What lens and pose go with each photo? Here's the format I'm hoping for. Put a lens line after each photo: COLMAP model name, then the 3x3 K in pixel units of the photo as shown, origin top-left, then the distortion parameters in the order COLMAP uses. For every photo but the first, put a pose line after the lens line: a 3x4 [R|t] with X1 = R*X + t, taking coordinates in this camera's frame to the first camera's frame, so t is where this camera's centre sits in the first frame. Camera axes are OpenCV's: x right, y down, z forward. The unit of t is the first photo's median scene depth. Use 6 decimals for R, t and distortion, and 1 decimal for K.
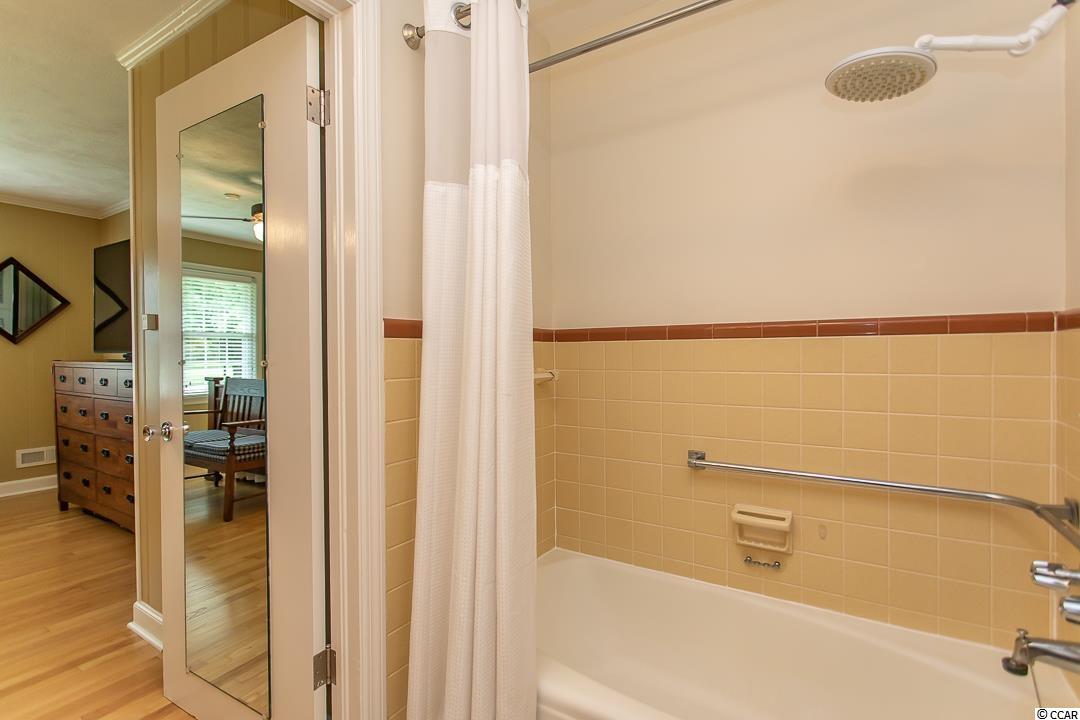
lens RADIAL K [[512.0, 0, 540.5], [0, 512.0, 355.8], [0, 0, 1]] dist [0.004758, 0.000636]
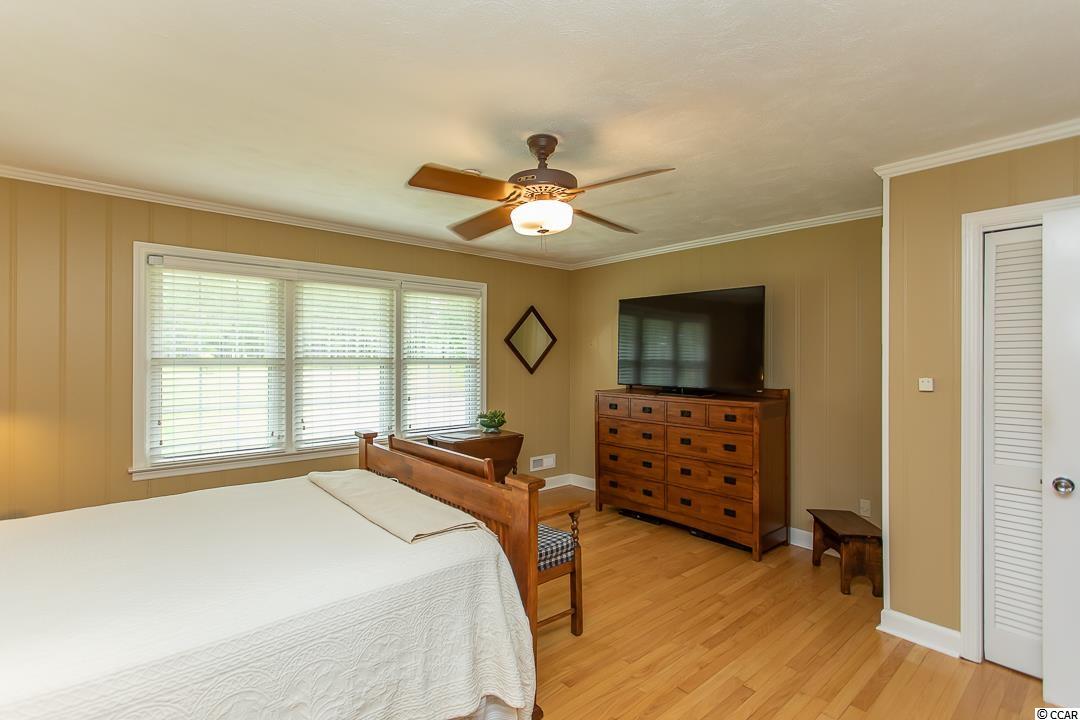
lens RADIAL K [[512.0, 0, 543.0], [0, 512.0, 359.0], [0, 0, 1]] dist [0.004758, 0.000636]
pose [[0.961578, 0.004002, -0.274502, -0.784032], [-0.004553, 0.999989, -0.001369, -0.070698], [0.274494, 0.002567, 0.961585, -0.252051]]
